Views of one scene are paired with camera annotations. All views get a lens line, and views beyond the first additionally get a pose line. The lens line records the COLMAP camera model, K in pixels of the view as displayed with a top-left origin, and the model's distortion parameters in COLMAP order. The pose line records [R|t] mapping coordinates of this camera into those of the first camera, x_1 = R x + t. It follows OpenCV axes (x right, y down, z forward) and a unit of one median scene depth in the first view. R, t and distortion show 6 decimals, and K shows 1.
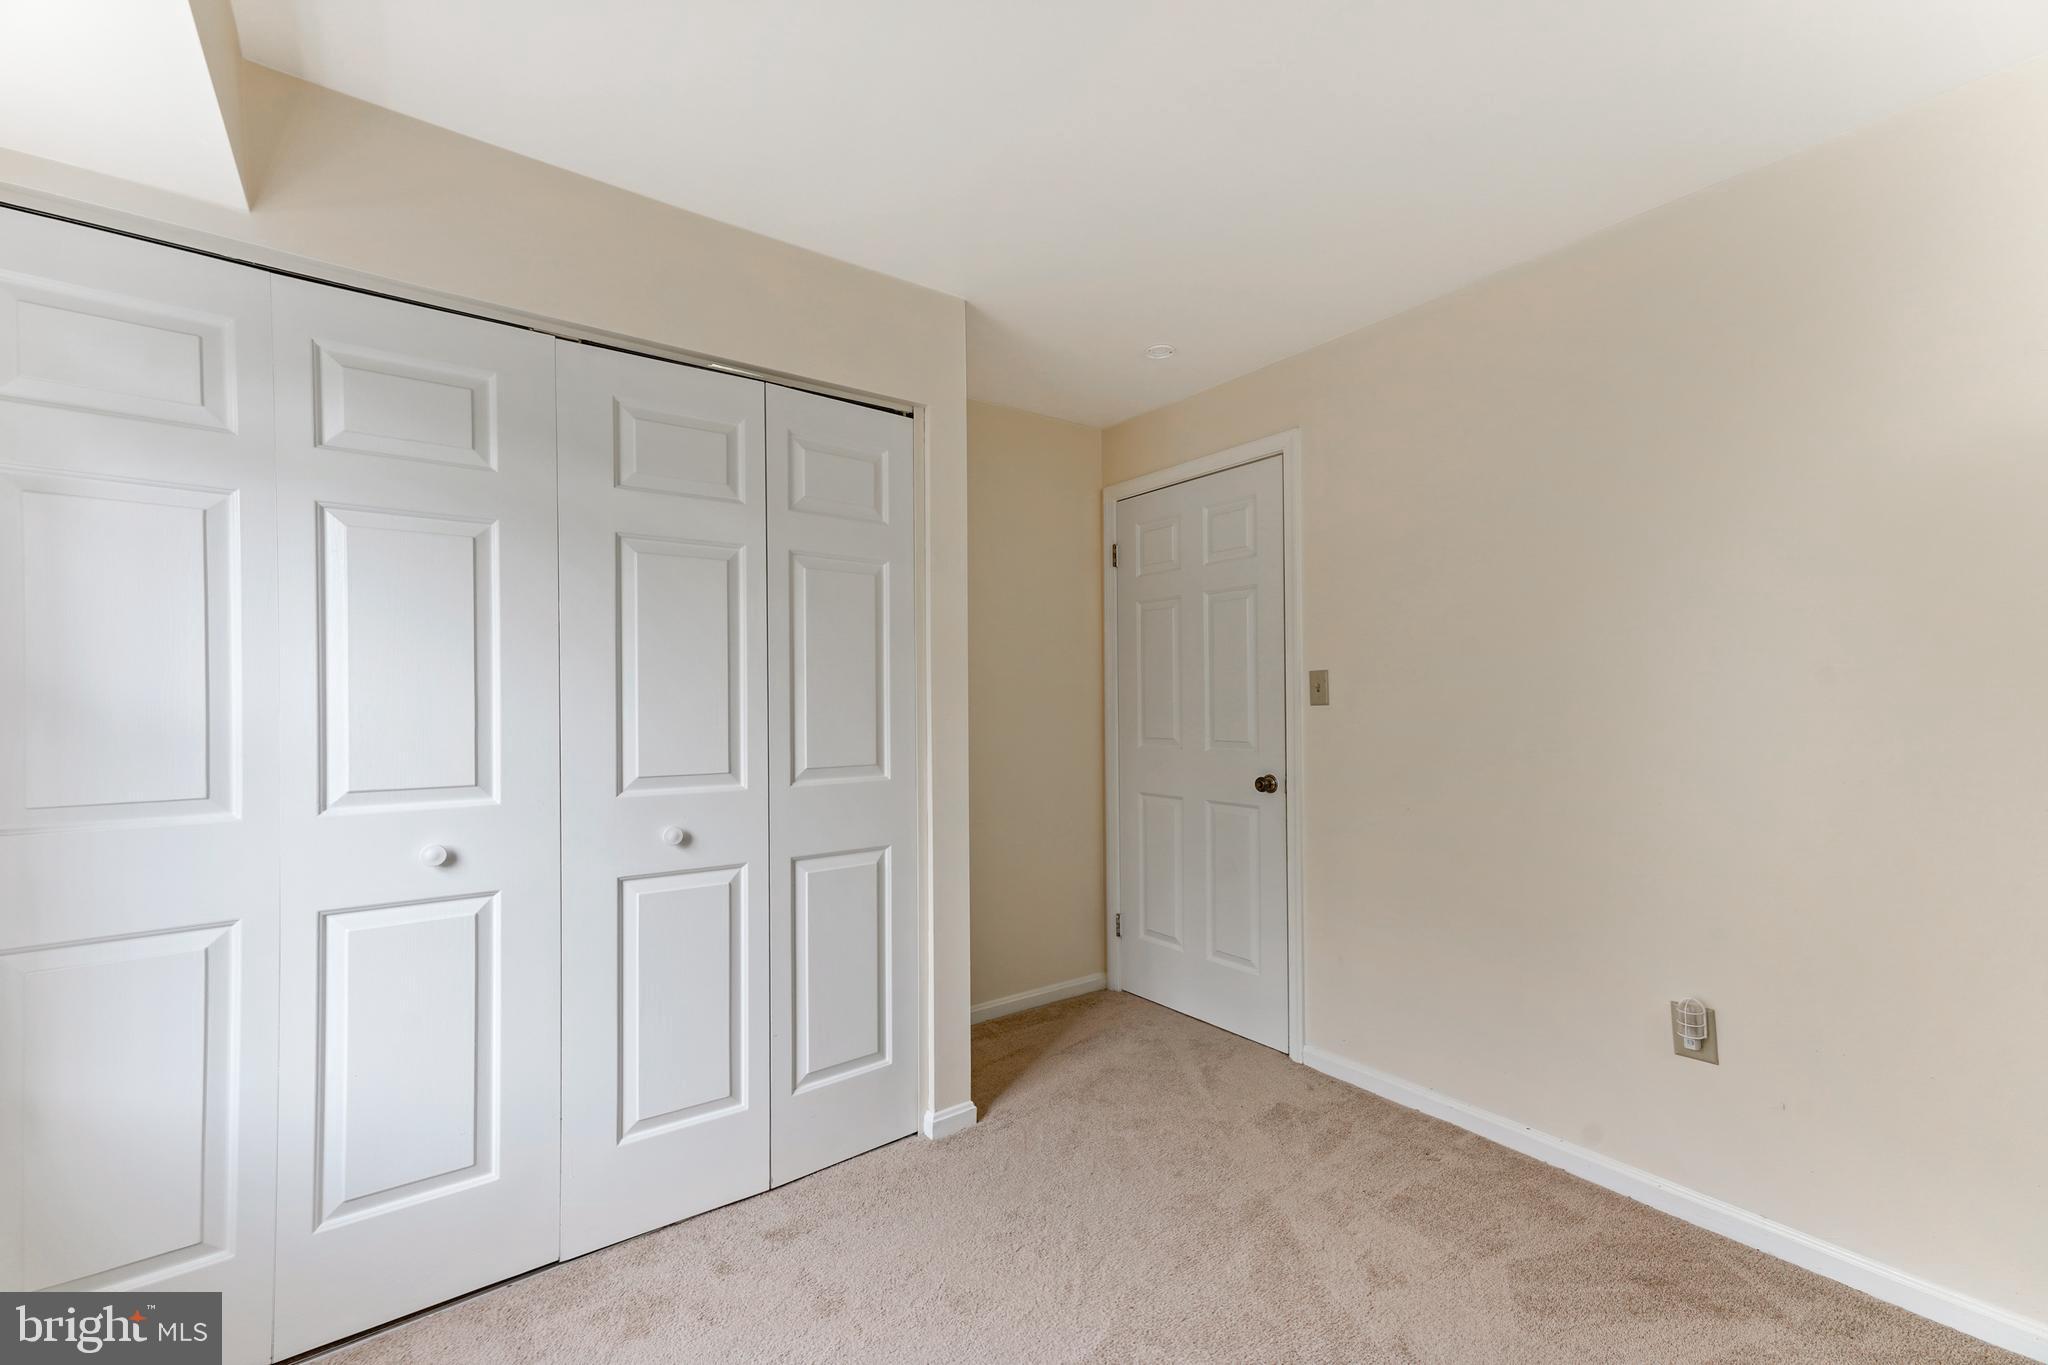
lens RADIAL K [[826.4, 0, 1003.2], [0, 826.4, 696.8], [0, 0, 1]] dist [0.011813, 0.001872]
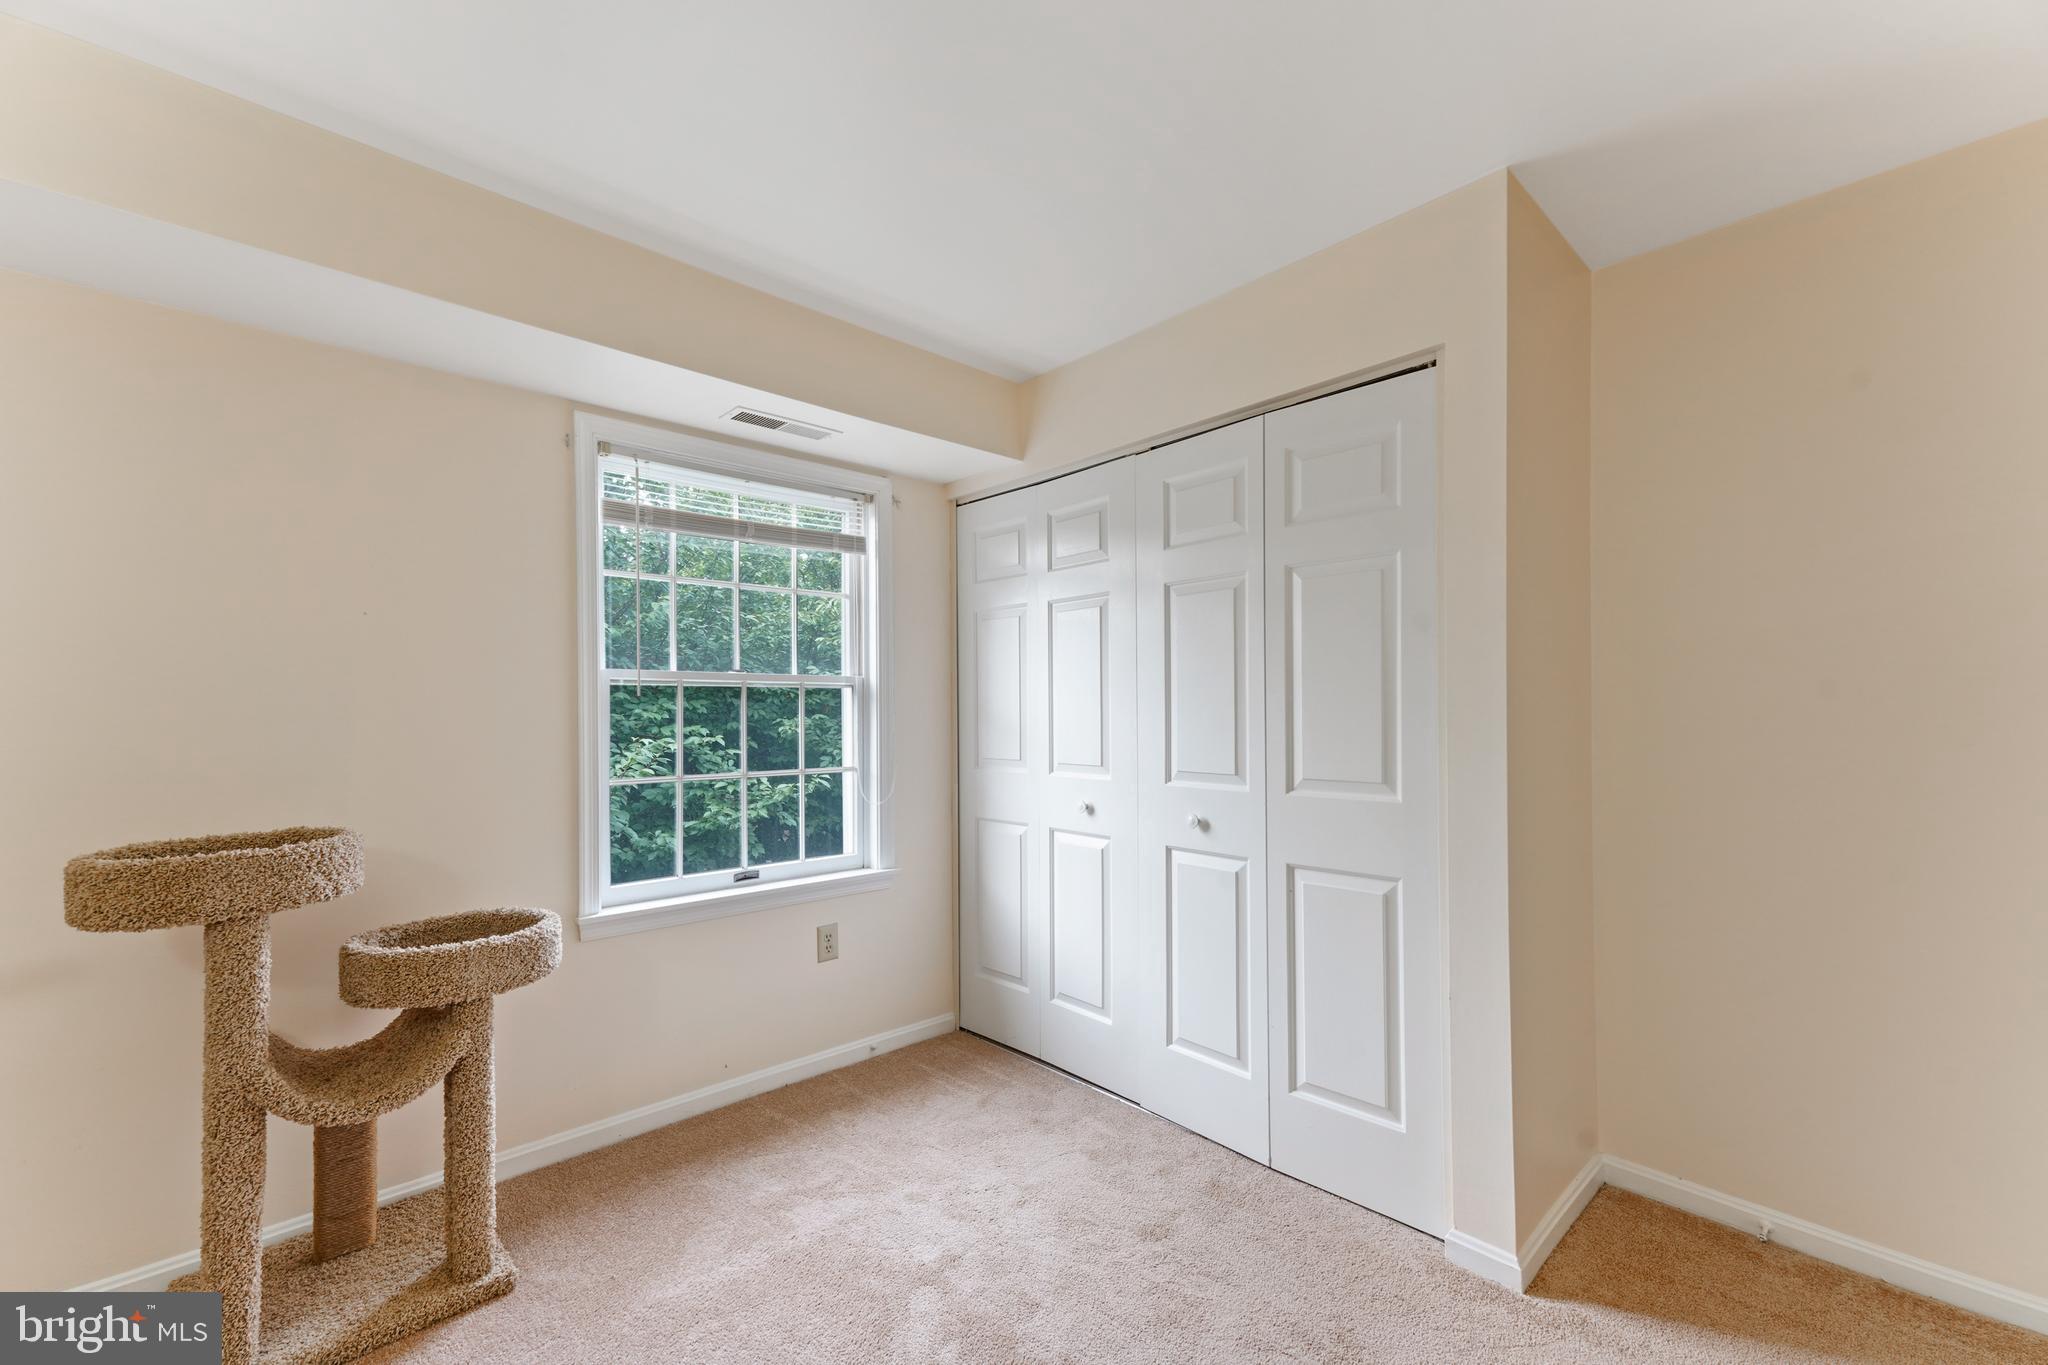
lens RADIAL K [[826.4, 0, 1003.5], [0, 826.4, 714.6], [0, 0, 1]] dist [0.011813, 0.001872]
pose [[0.110054, 0.004618, -0.993915, 0.751133], [0.005880, 0.999969, 0.005297, 0.001513], [0.993908, -0.006427, 0.110024, 0.550927]]
